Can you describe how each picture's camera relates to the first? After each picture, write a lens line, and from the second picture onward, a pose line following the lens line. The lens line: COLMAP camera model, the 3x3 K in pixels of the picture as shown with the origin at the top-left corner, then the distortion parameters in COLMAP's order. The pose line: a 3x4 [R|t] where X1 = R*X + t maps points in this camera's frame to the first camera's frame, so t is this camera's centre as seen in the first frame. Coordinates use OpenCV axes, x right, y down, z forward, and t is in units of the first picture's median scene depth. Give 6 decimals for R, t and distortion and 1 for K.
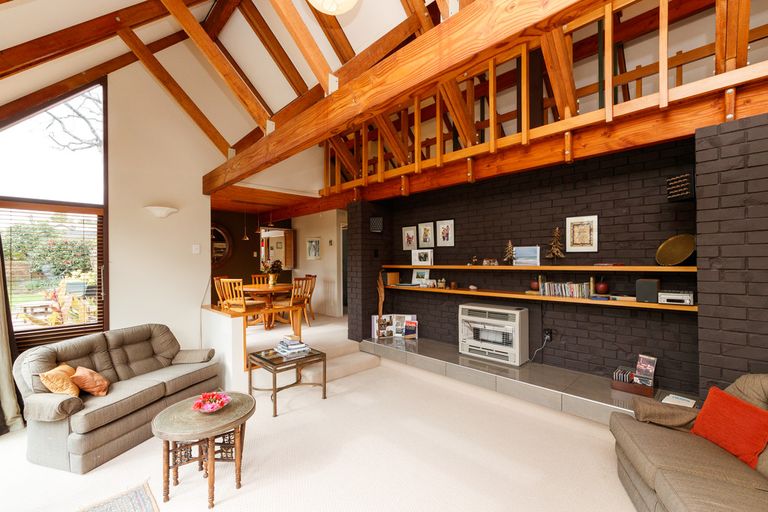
lens RADIAL K [[319.2, 0, 384.0], [0, 319.2, 256.0], [0, 0, 1]] dist [-0.000054, -0.000002]
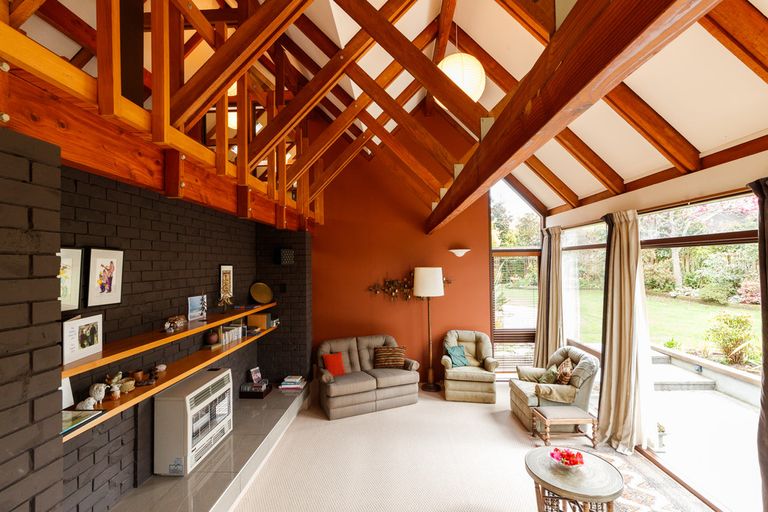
lens RADIAL K [[360.1, 0, 383.4], [0, 360.1, 258.4], [0, 0, 1]] dist [-0.000209, -0.000056]
pose [[-0.689276, 0.020805, 0.724200, -0.678493], [-0.000696, 0.999568, -0.029378, -0.119139], [-0.724499, -0.020754, -0.688964, 1.530007]]
